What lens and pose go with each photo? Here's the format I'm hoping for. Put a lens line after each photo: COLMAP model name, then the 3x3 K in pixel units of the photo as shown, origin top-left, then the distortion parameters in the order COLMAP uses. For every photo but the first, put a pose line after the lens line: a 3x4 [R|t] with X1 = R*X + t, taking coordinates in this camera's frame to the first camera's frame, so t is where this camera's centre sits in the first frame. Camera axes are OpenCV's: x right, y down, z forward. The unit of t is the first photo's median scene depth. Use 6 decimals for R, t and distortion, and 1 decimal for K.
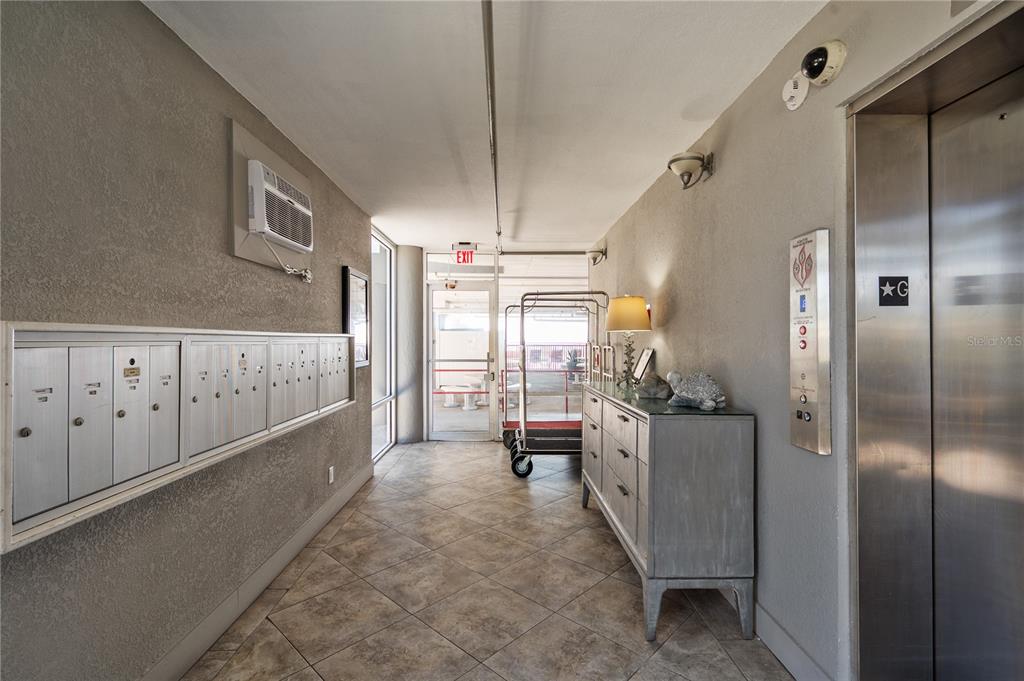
lens RADIAL K [[458.2, 0, 511.9], [0, 458.2, 342.3], [0, 0, 1]] dist [0.001881, 0.000221]
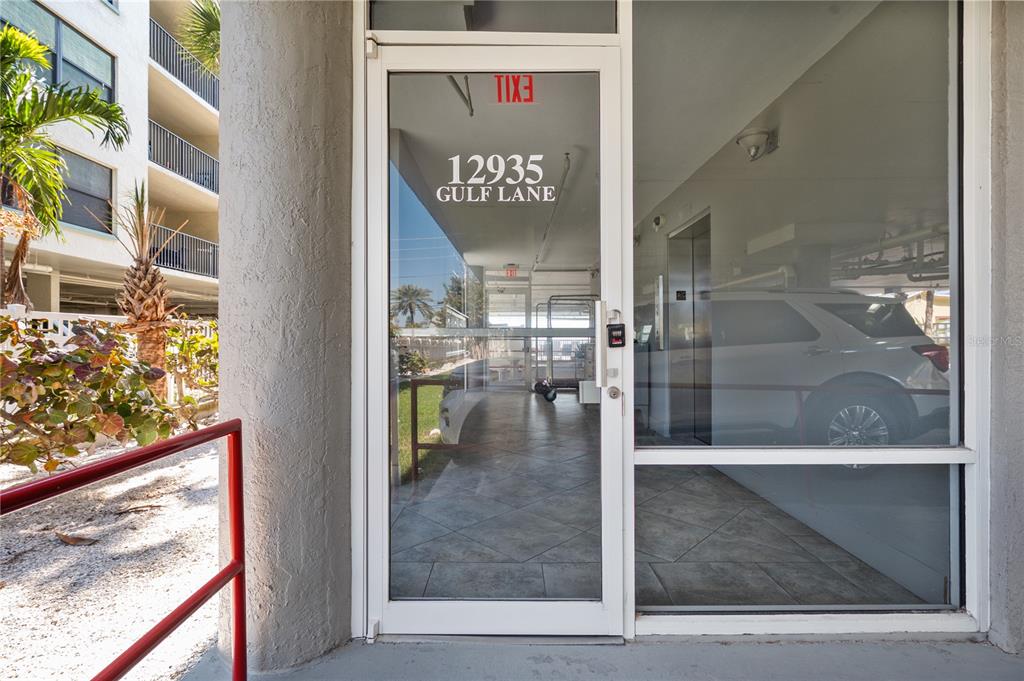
lens RADIAL K [[458.2, 0, 511.9], [0, 458.2, 342.3], [0, 0, 1]] dist [0.001881, 0.000221]
pose [[0.999824, 0.000180, -0.018739, -0.196898], [-0.000250, 0.999993, -0.003763, 0.165036], [0.018738, 0.003767, 0.999817, -1.611939]]
